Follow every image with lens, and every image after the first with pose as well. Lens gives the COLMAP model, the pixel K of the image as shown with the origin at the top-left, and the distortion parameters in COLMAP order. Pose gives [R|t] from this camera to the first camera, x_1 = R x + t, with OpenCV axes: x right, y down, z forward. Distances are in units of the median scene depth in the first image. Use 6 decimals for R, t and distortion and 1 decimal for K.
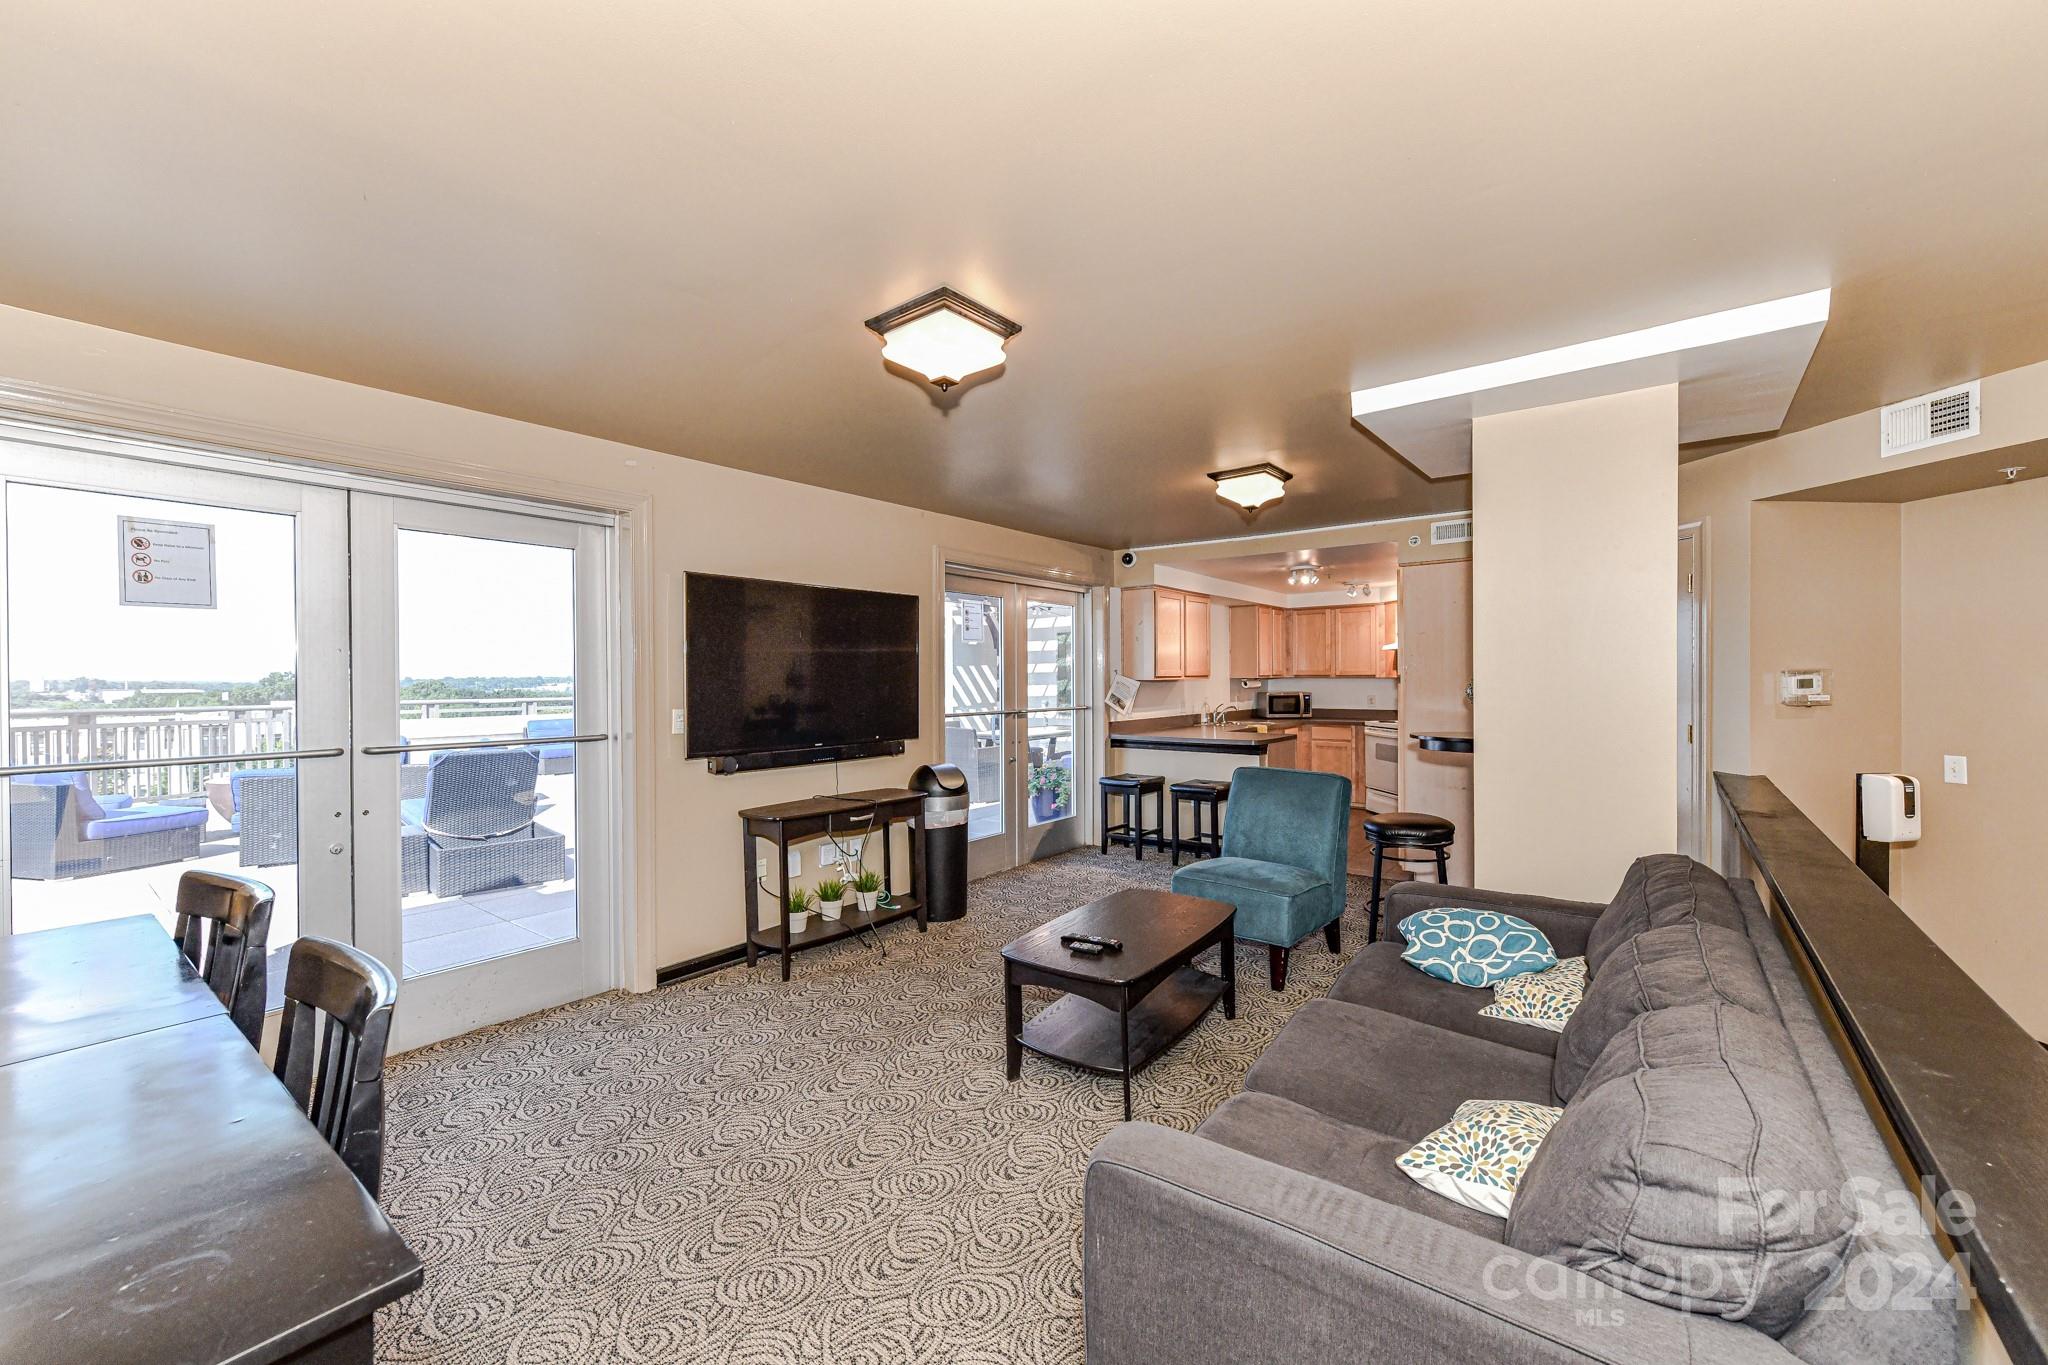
lens RADIAL K [[809.5, 0, 1025.4], [0, 809.5, 682.4], [0, 0, 1]] dist [0.003453, 0.000308]
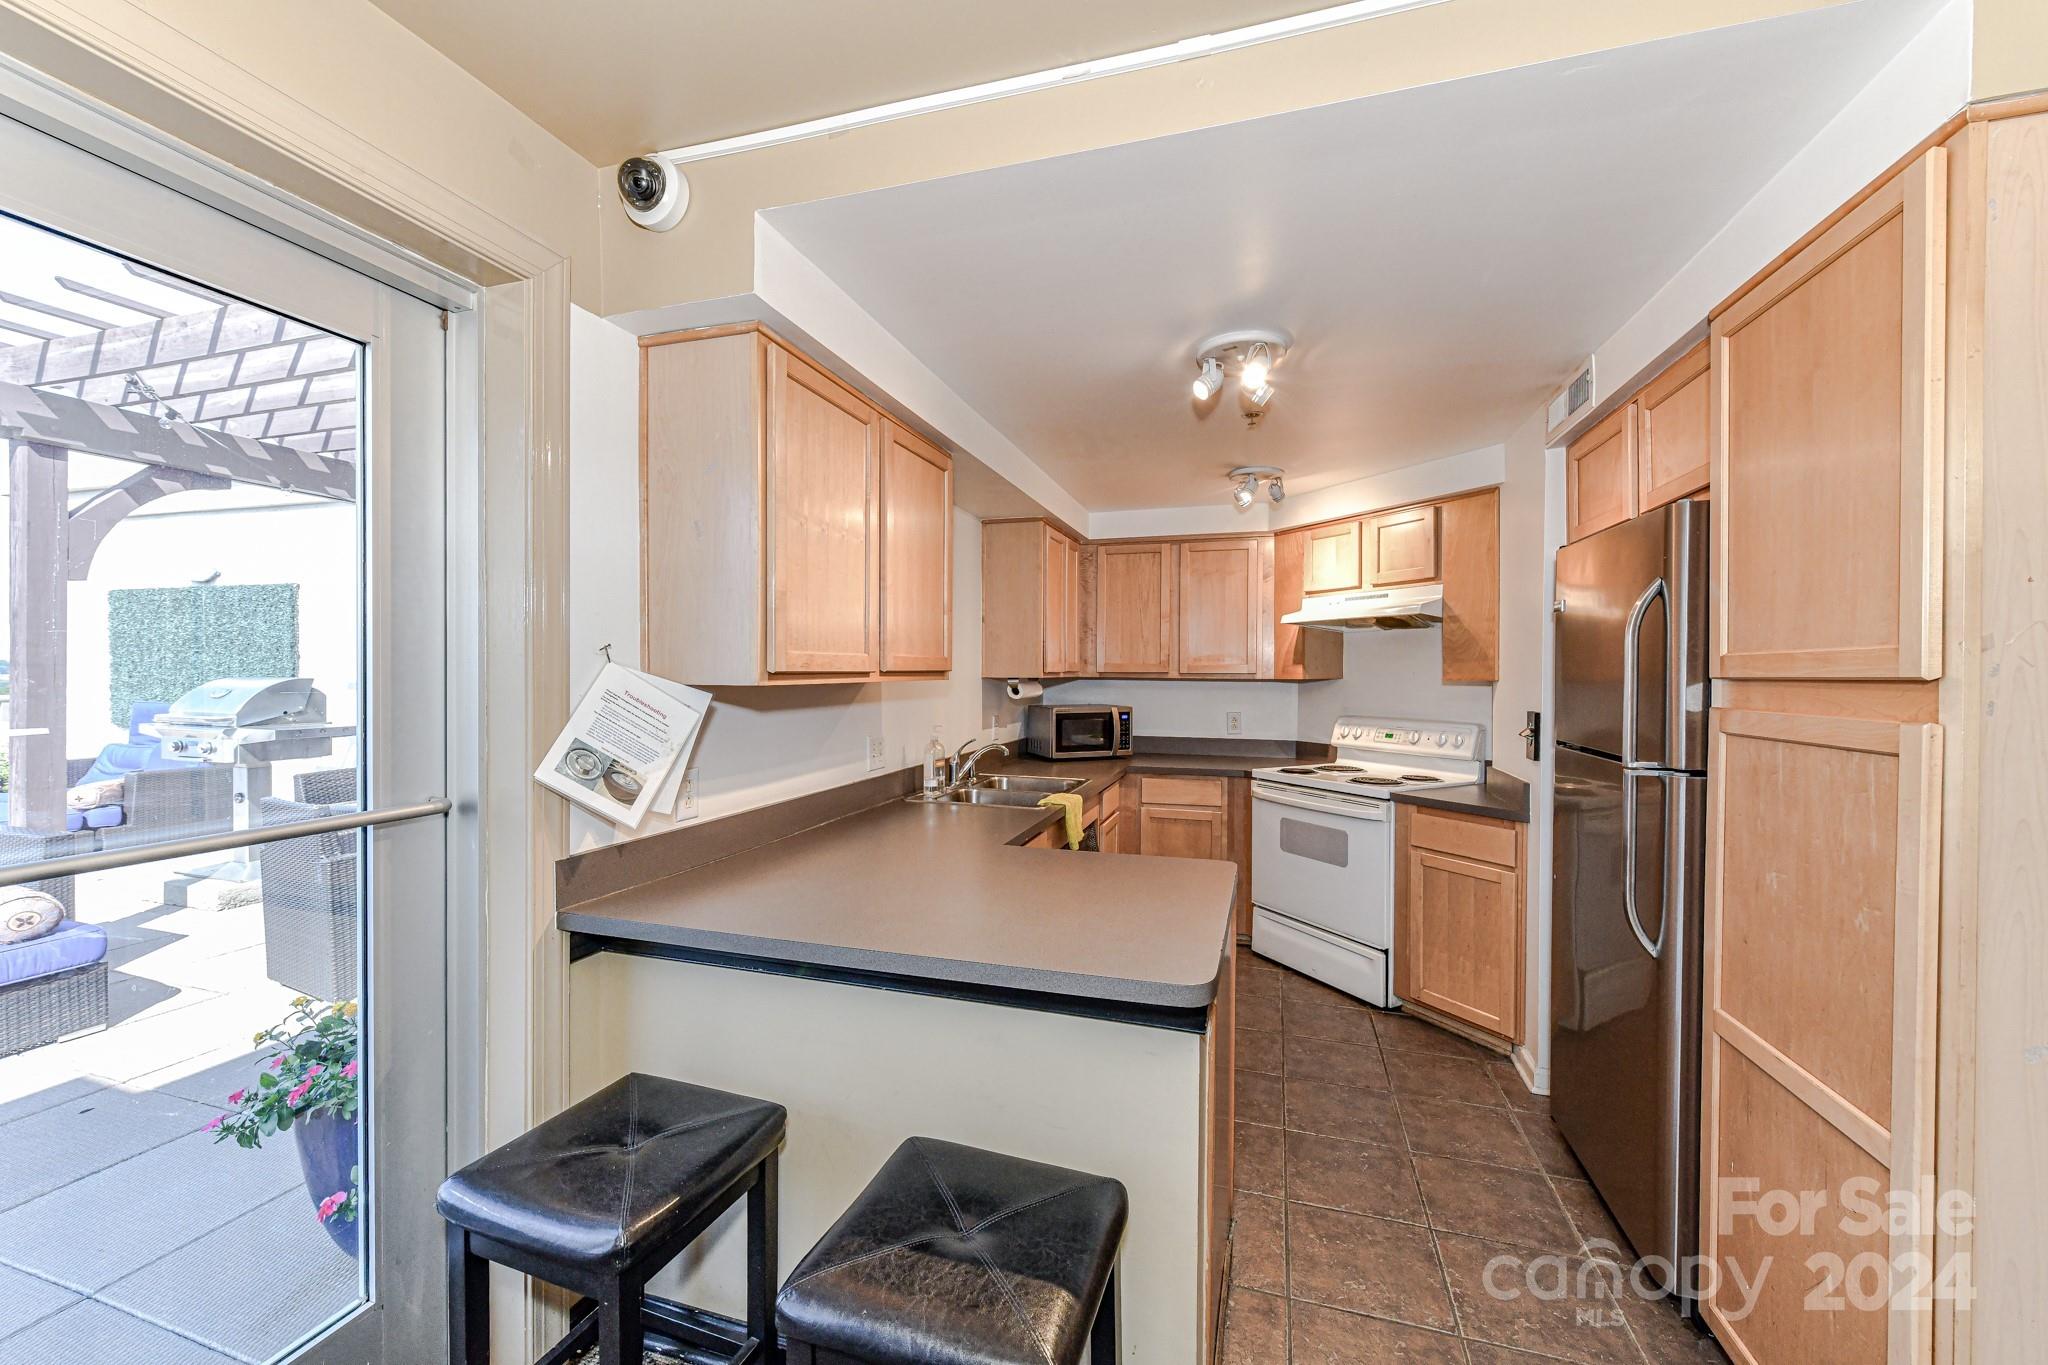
lens RADIAL K [[809.5, 0, 1022.5], [0, 809.5, 680.1], [0, 0, 1]] dist [0.003453, 0.000308]
pose [[0.937473, 0.006624, 0.347995, 0.116922], [-0.007357, 0.999973, 0.000785, -0.004616], [-0.347980, -0.003296, 0.937496, 0.575872]]
